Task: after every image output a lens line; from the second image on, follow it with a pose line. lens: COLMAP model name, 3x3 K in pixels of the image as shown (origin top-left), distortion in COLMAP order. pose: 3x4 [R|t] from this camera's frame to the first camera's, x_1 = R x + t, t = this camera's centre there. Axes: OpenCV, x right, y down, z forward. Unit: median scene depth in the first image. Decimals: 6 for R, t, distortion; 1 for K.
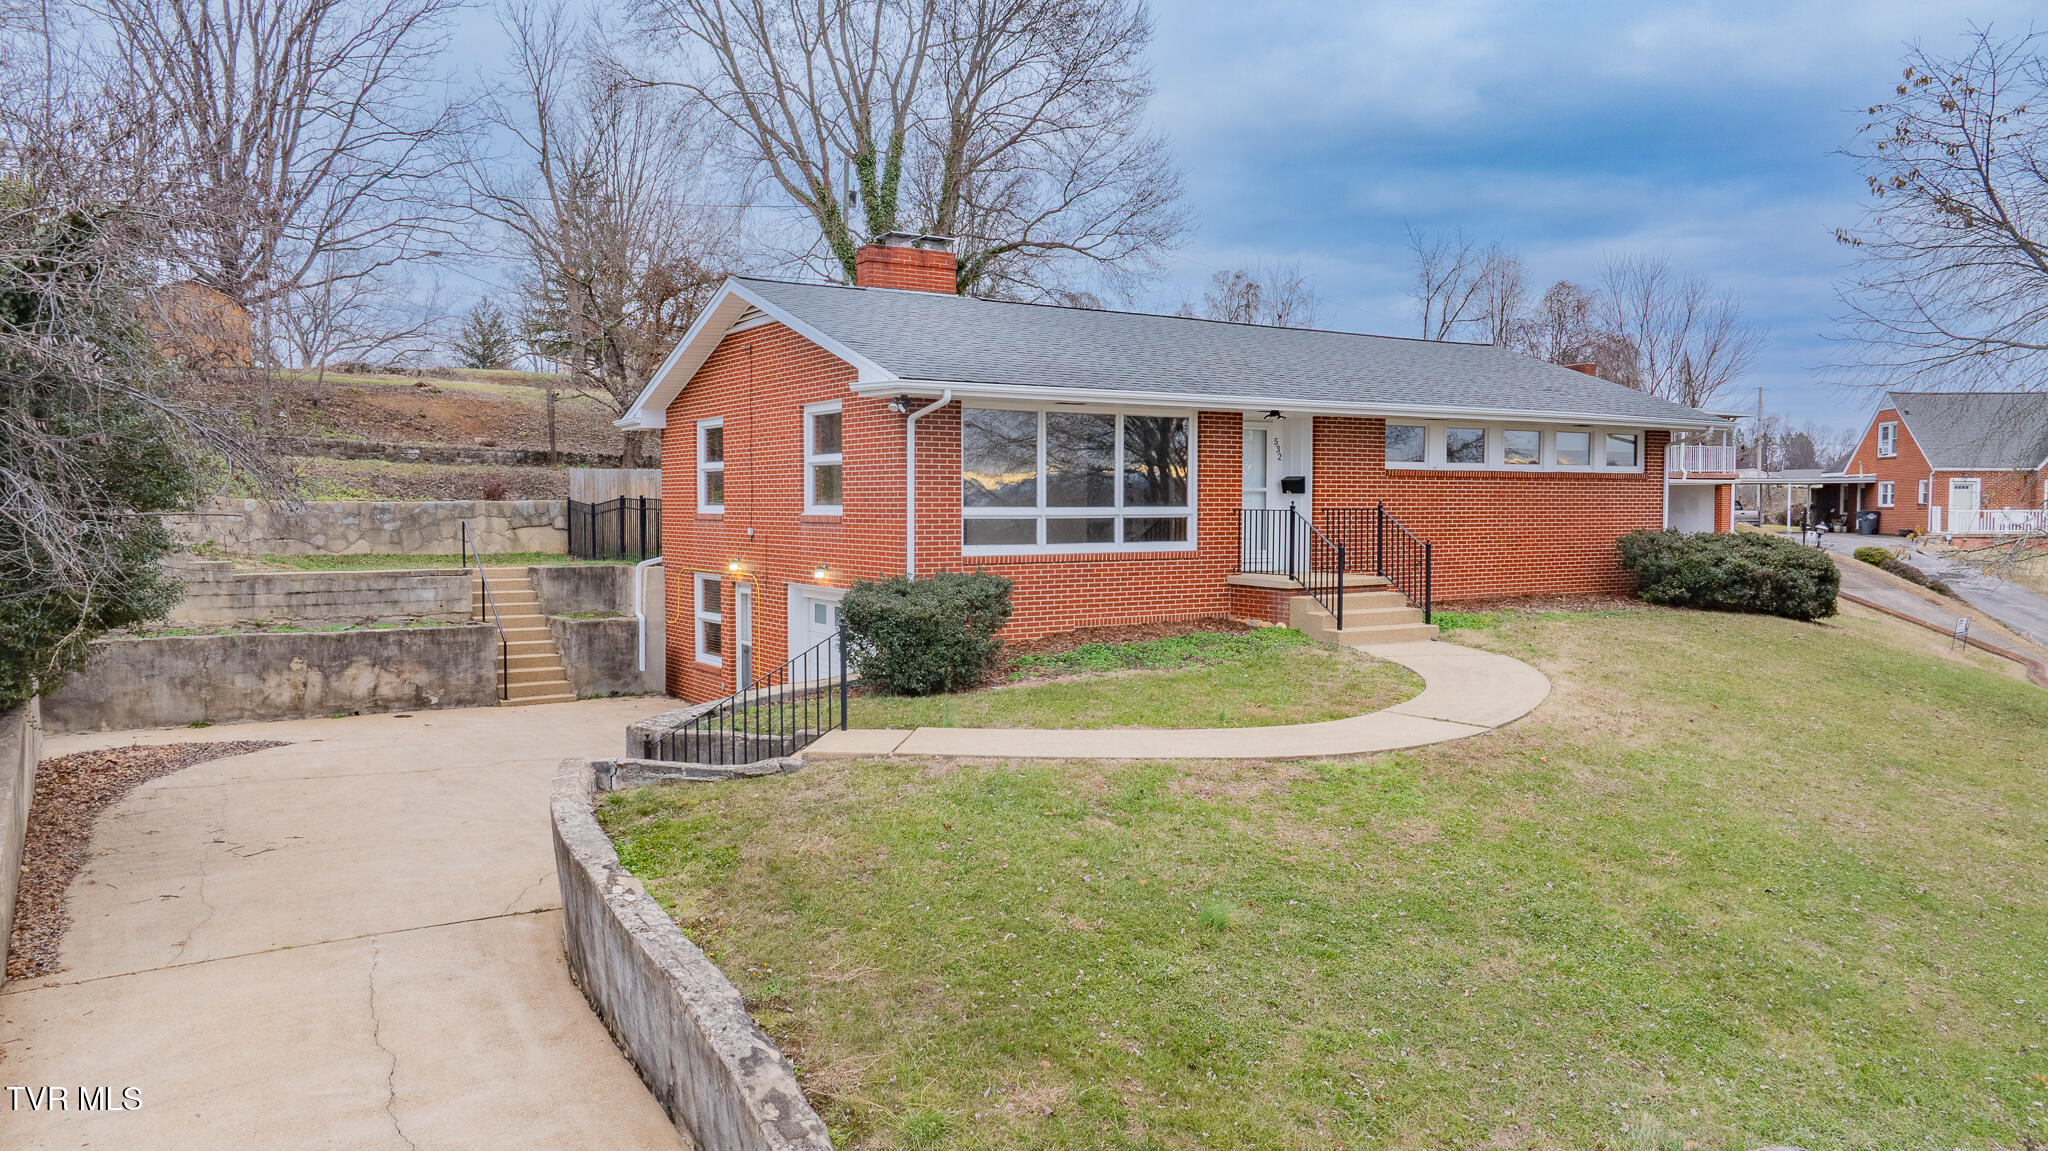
lens RADIAL K [[1418.7, 0, 1025.1], [0, 1418.7, 567.7], [0, 0, 1]] dist [-0.005258, -0.001048]
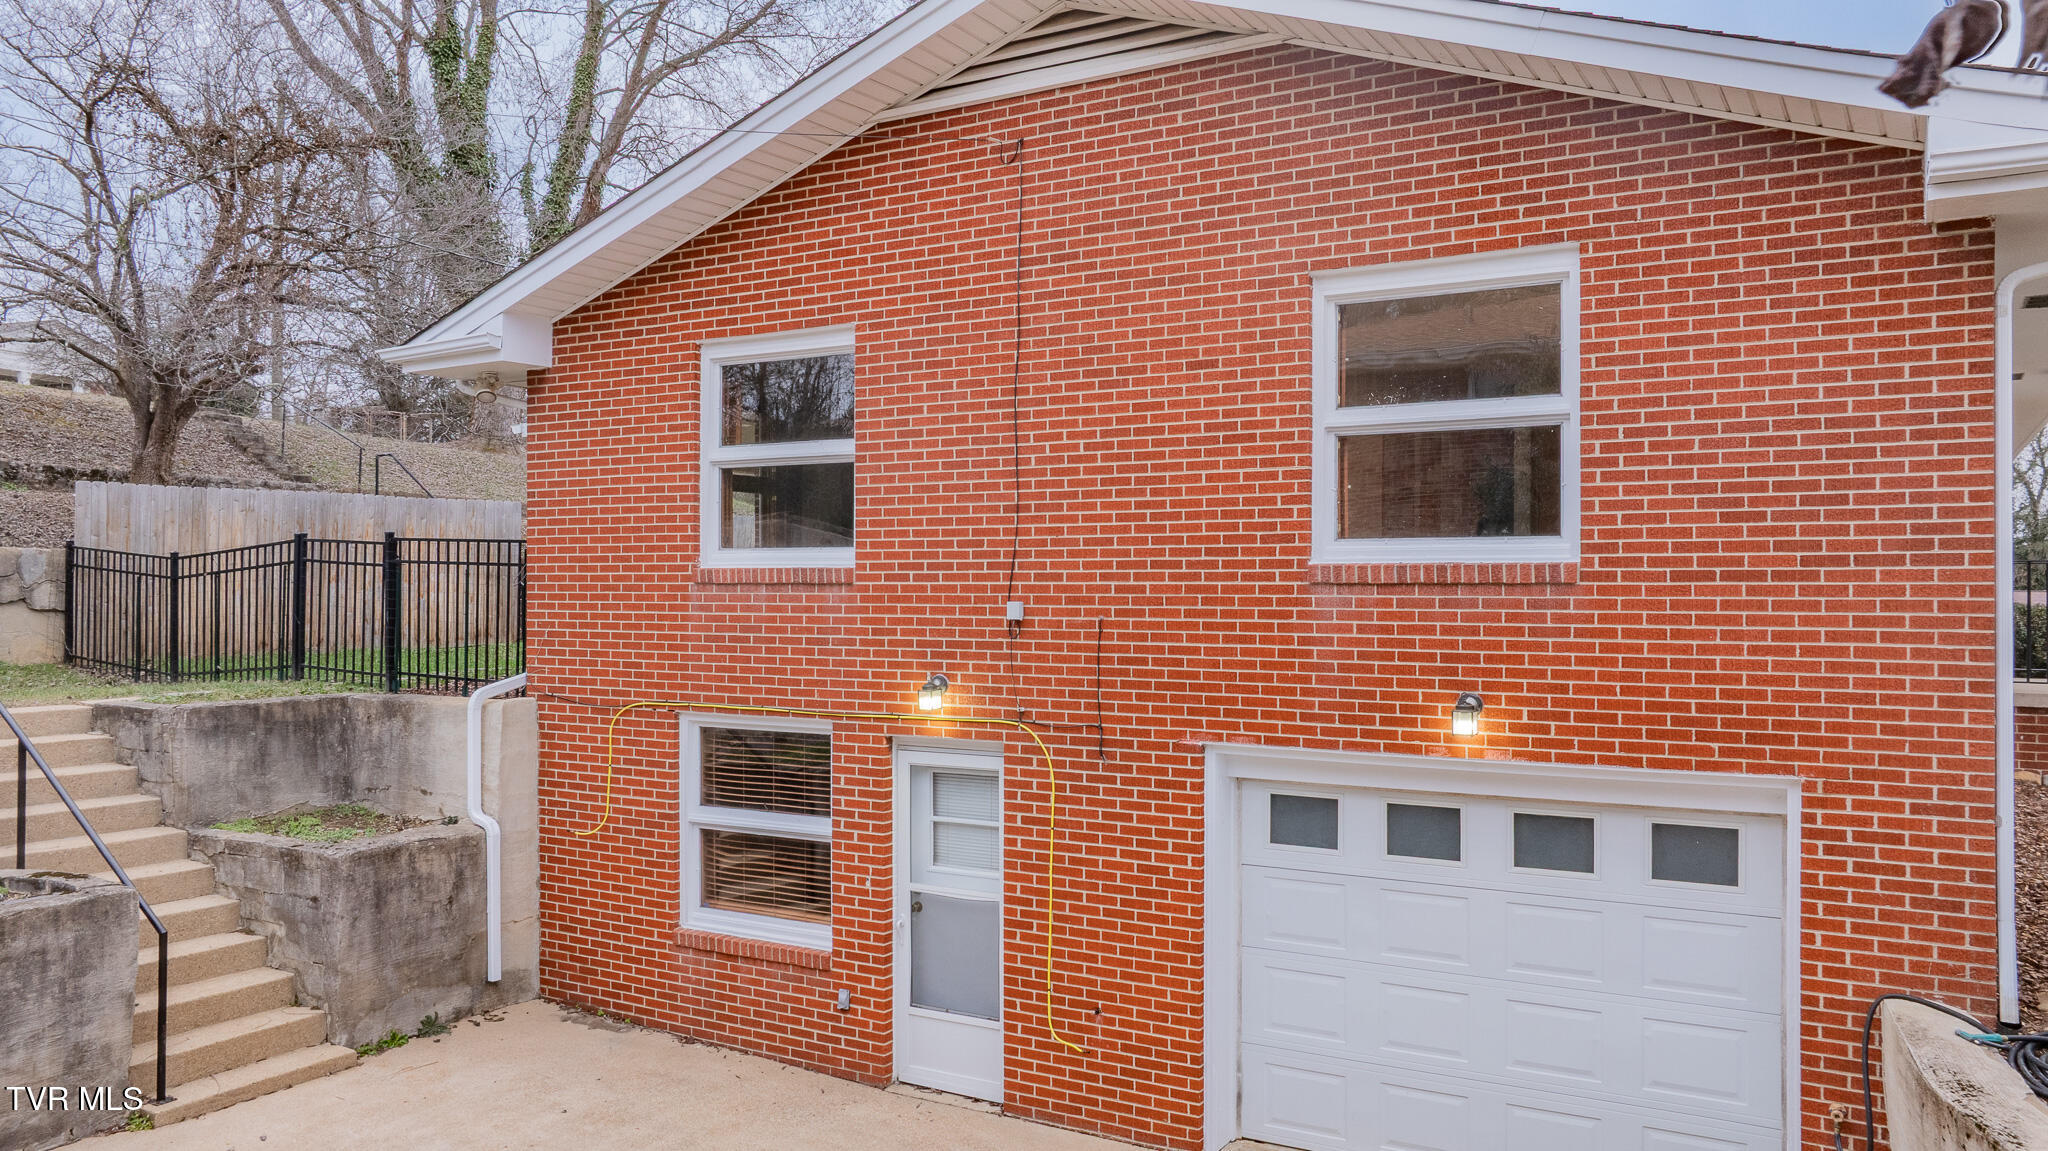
lens RADIAL K [[1418.7, 0, 1026.9], [0, 1418.7, 589.8], [0, 0, 1]] dist [-0.005258, -0.001048]
pose [[0.888851, 0.003378, 0.458184, -0.338959], [0.016201, 0.999116, -0.038795, -0.014700], [-0.457910, 0.041906, 0.888011, 0.596038]]
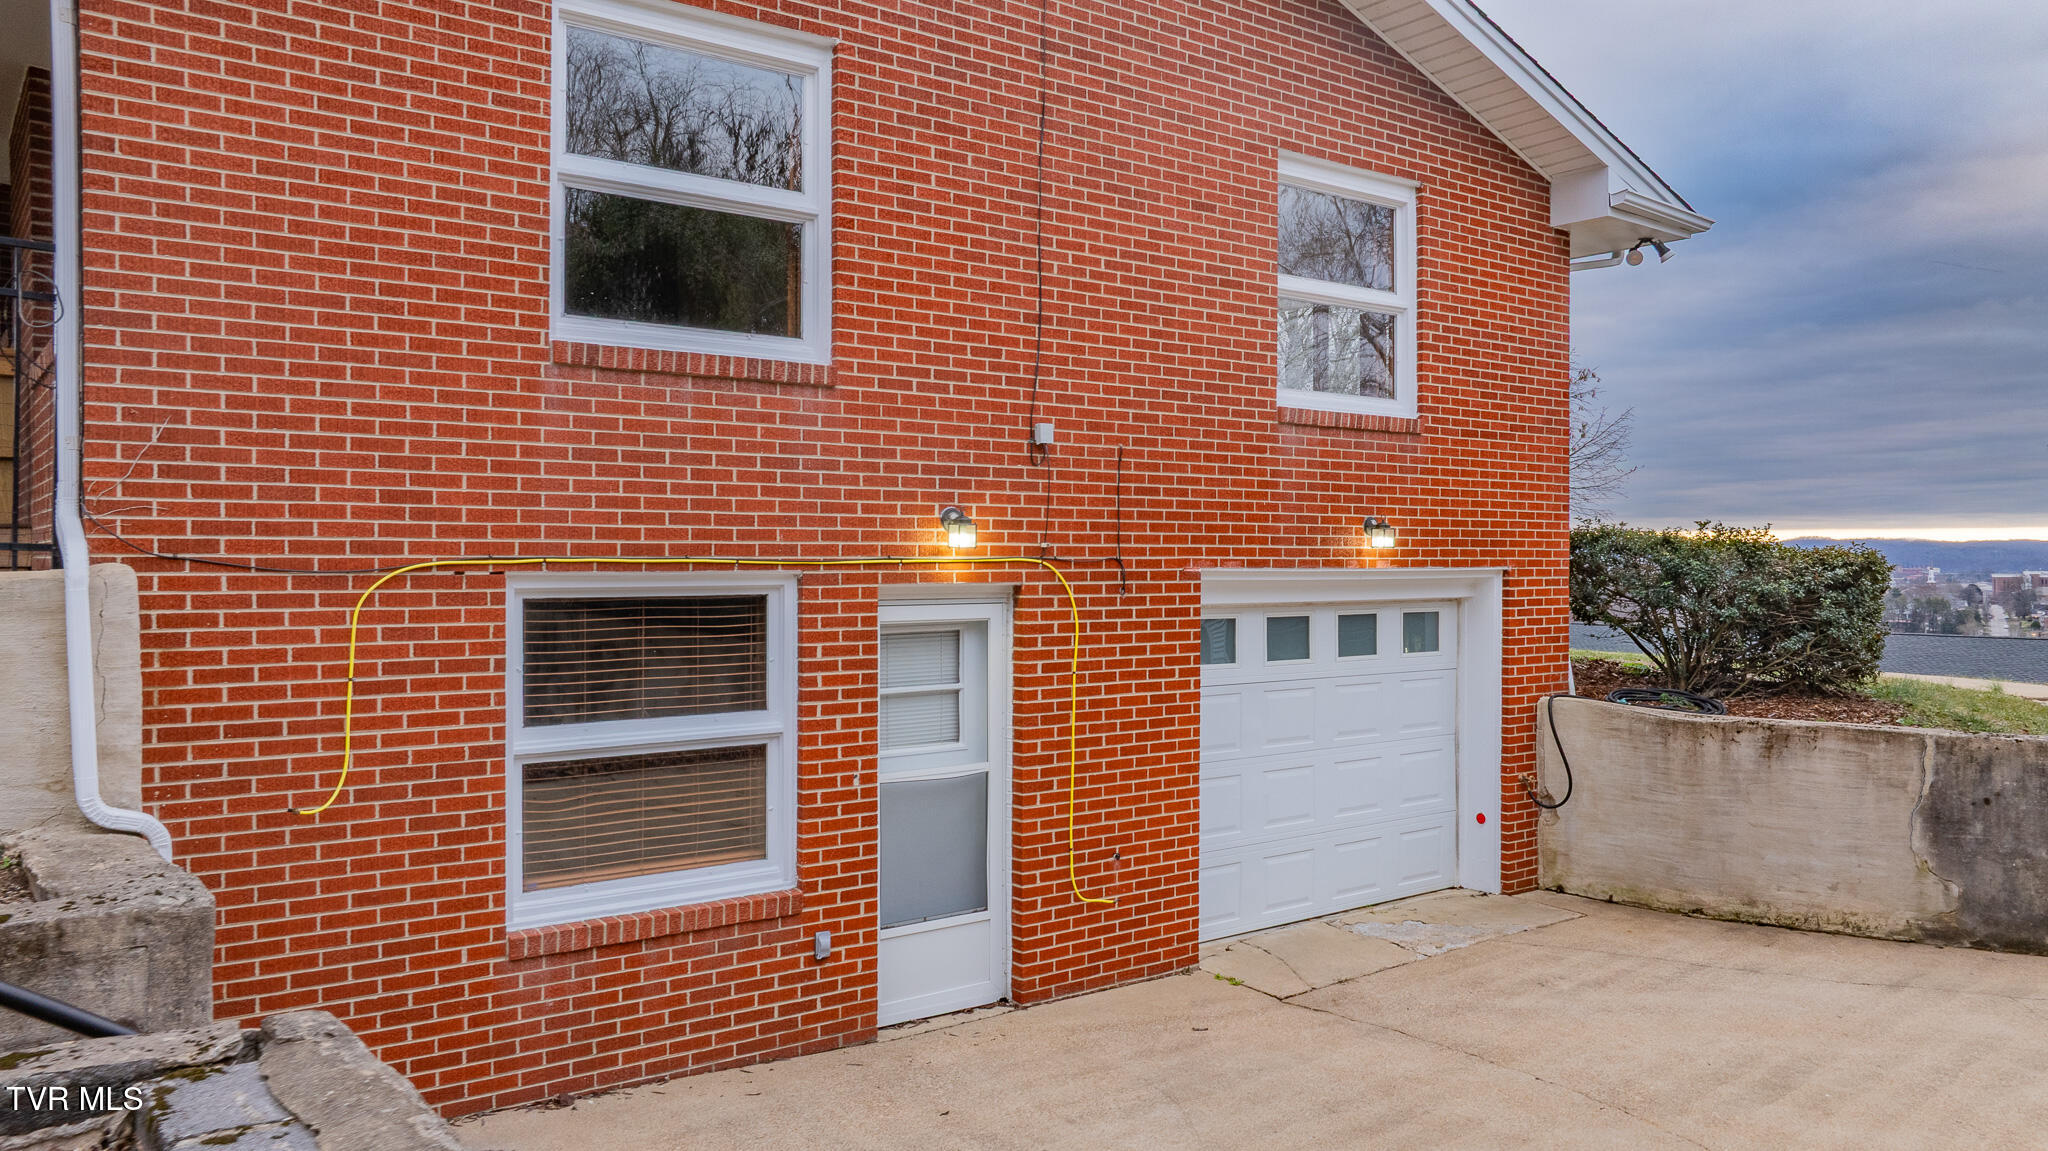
lens RADIAL K [[1418.7, 0, 1024.5], [0, 1418.7, 561.9], [0, 0, 1]] dist [-0.005258, -0.001048]
pose [[-0.054246, -0.002425, 0.998525, -0.494917], [0.041179, 0.999141, 0.004664, 0.003676], [-0.997678, 0.041372, -0.054100, 0.937351]]
